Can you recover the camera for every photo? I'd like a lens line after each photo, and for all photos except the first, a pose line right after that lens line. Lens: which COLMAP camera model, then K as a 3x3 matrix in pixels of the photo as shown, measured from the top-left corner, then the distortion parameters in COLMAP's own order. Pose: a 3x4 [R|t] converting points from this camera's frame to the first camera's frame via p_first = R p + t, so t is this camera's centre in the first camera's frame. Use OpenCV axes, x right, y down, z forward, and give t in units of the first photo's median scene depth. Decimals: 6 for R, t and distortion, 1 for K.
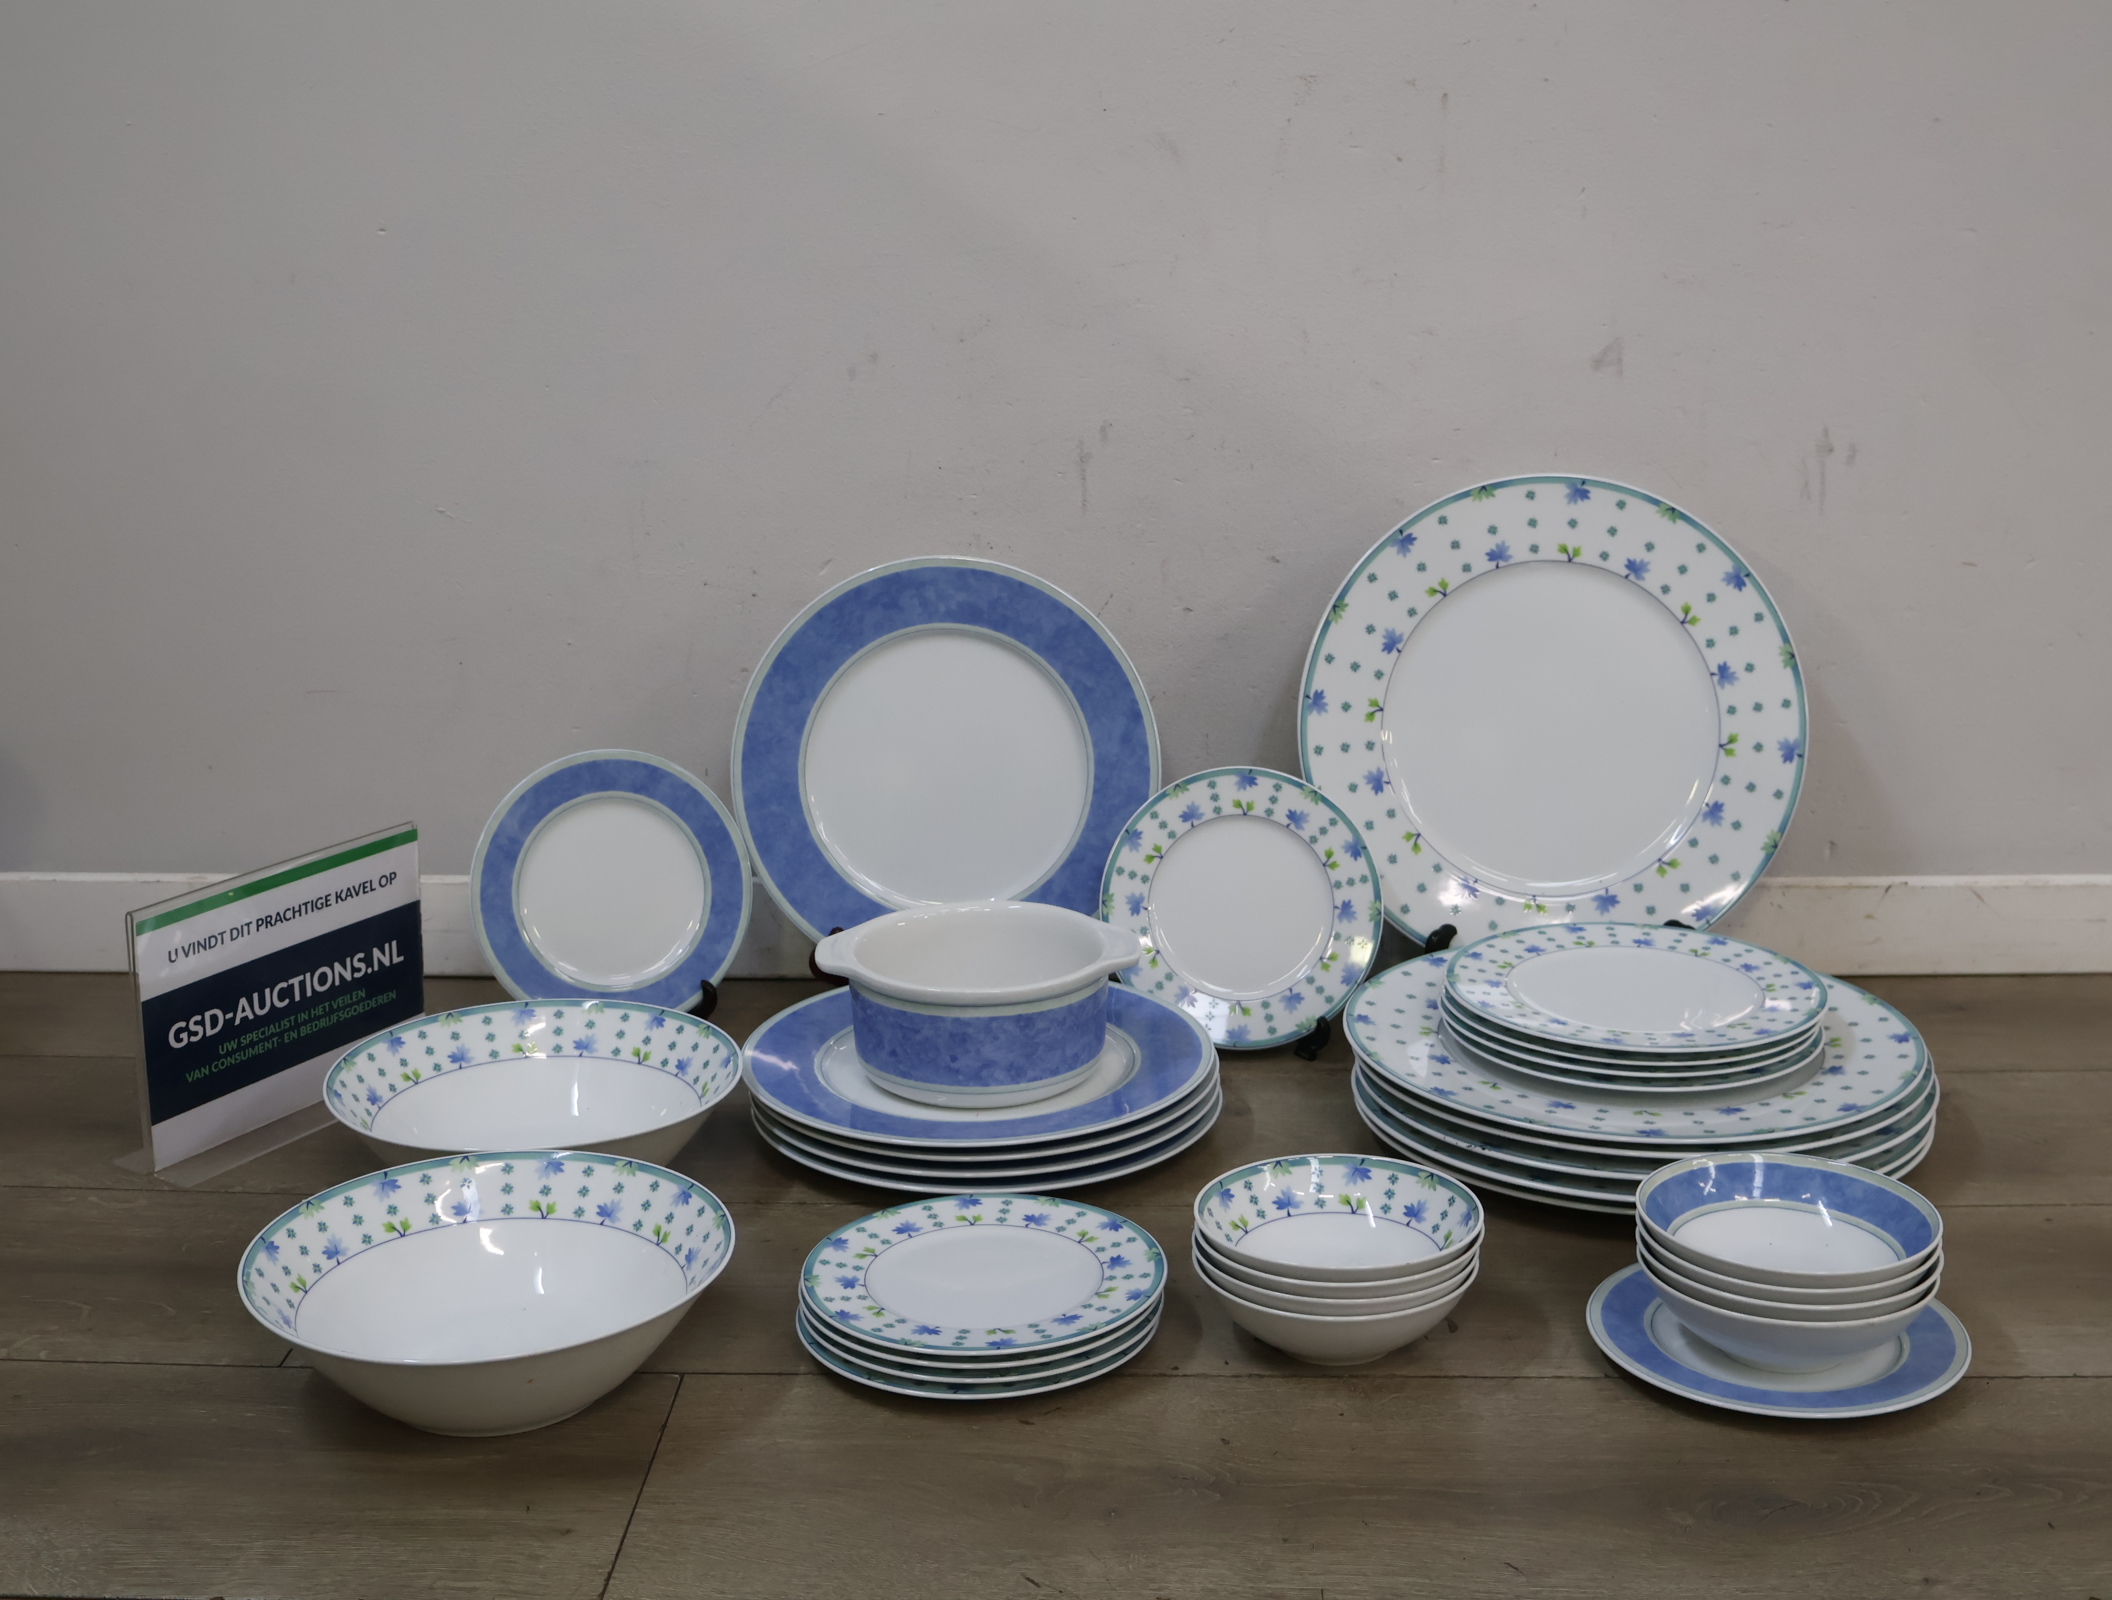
lens RADIAL K [[2645.3, 0, 1040.0], [0, 2645.3, 799.1], [0, 0, 1]] dist [0.001194, 0.000000]
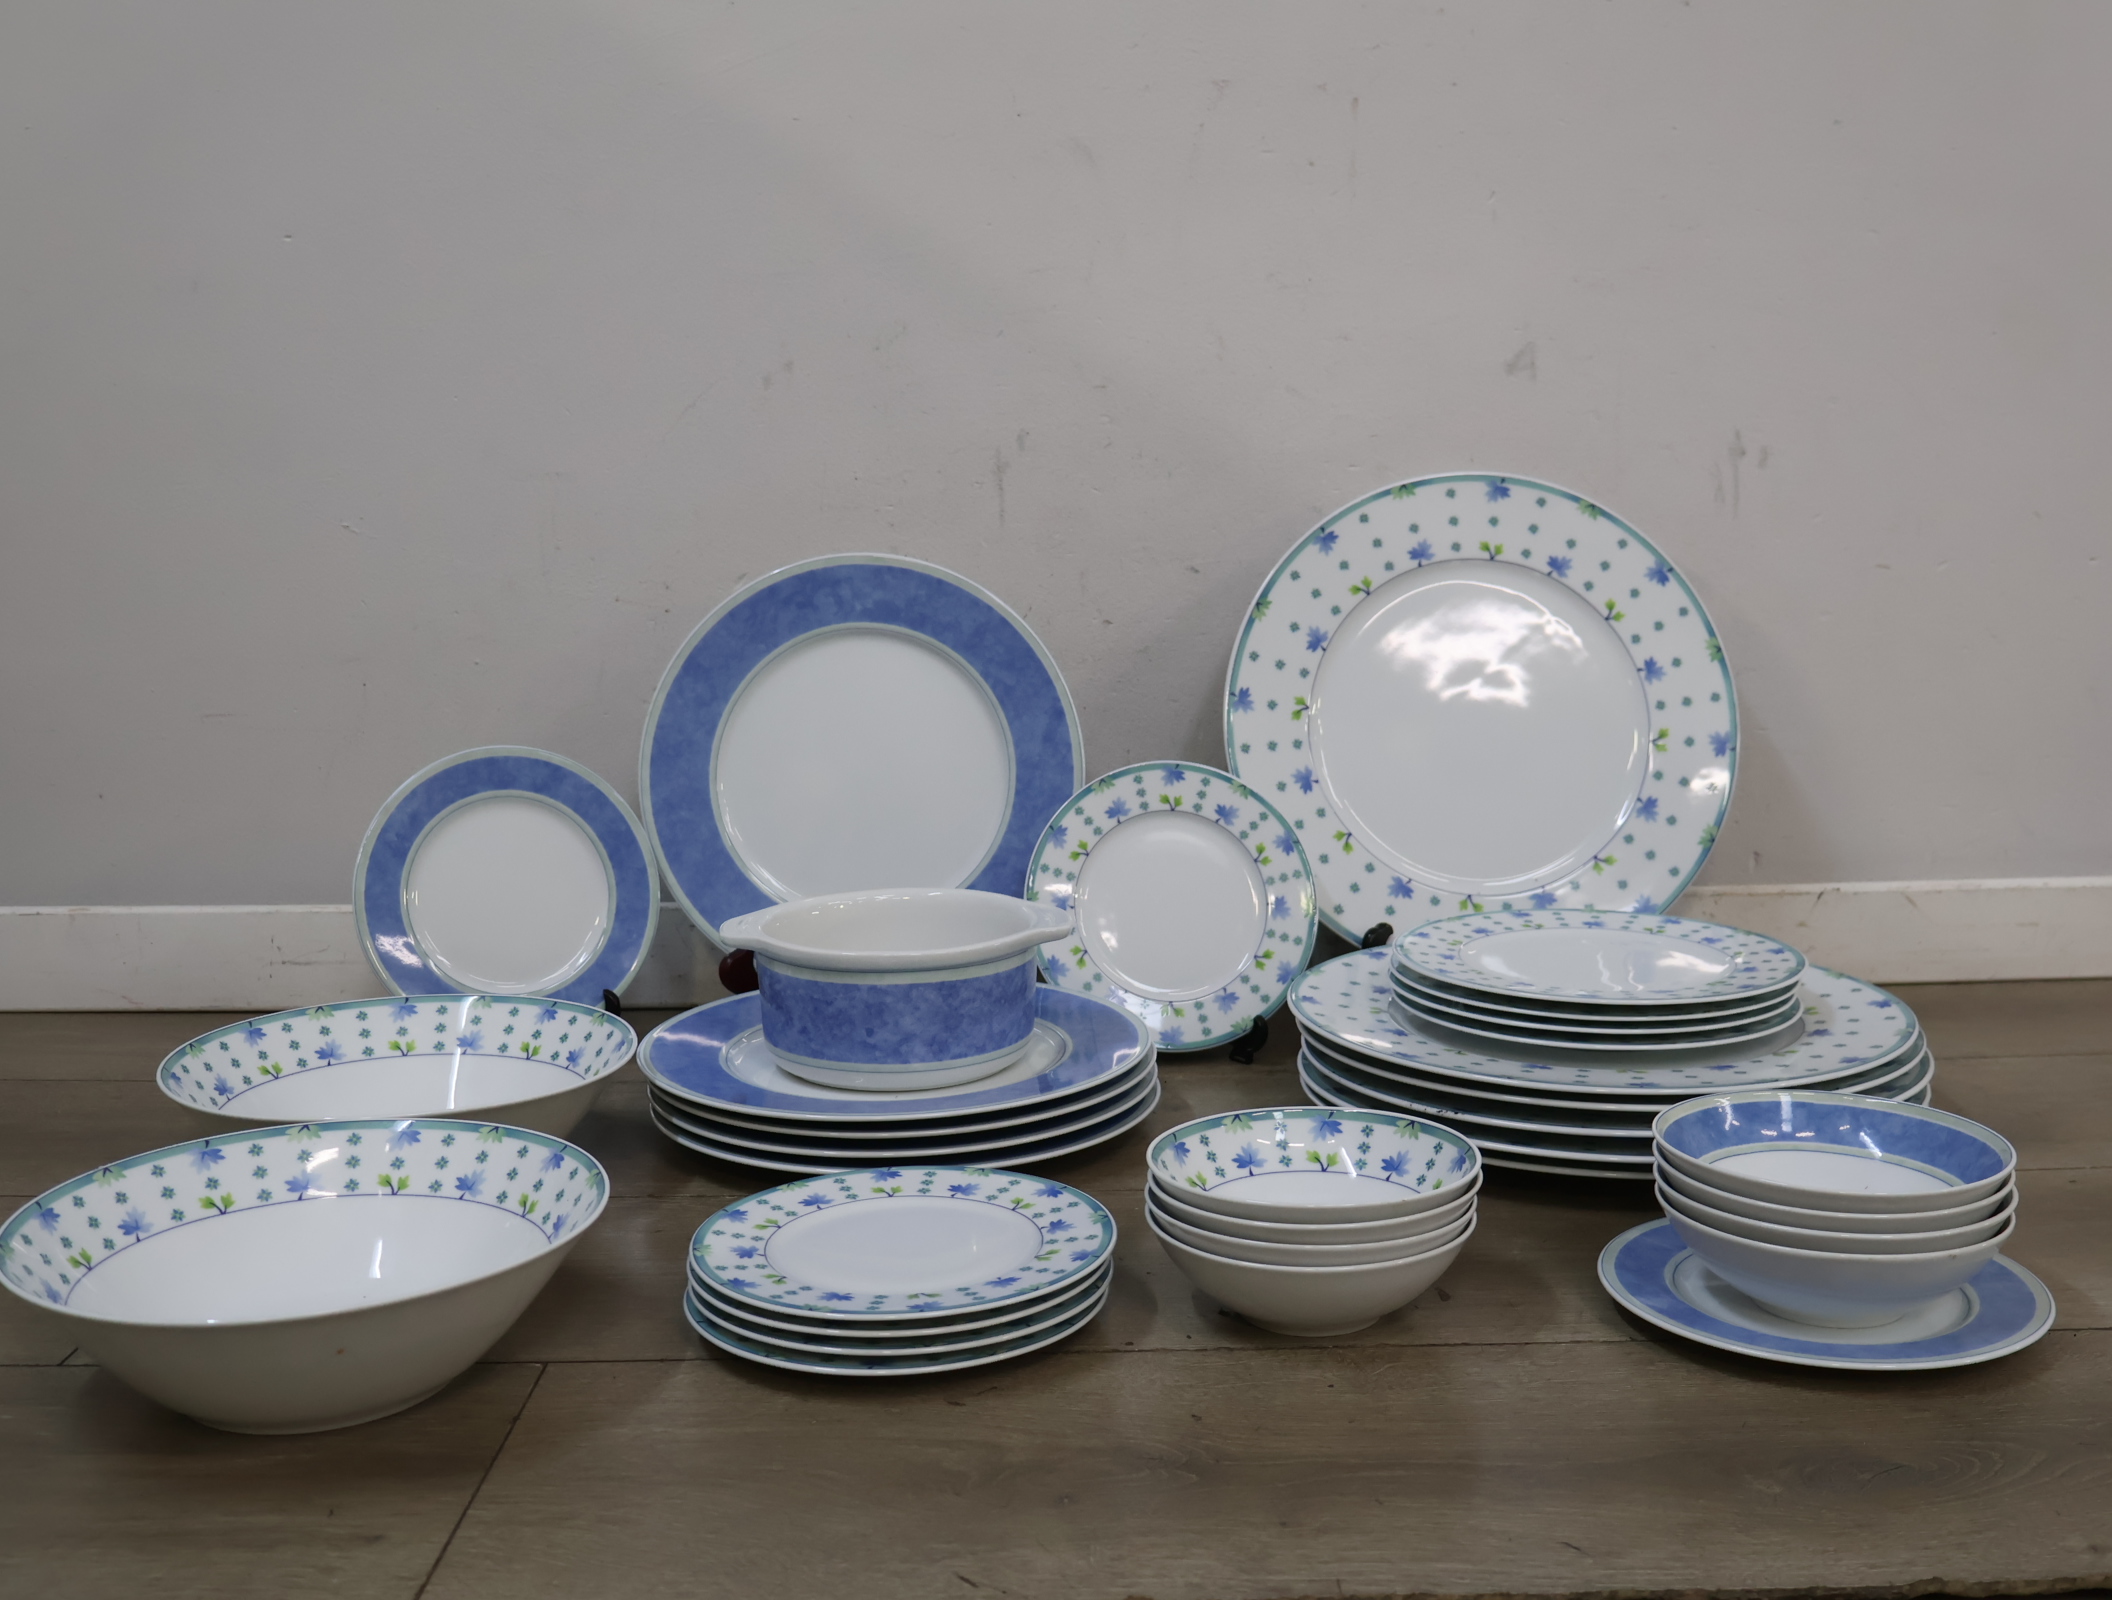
lens RADIAL K [[2147.9, 0, 1048.4], [0, 2147.9, 781.8], [0, 0, 1]] dist [0.006484, 0.000000]
pose [[0.998882, -0.008000, 0.046594, -0.004392], [0.013675, 0.992337, -0.122801, 0.091623], [-0.045255, 0.123301, 0.991337, 0.222790]]
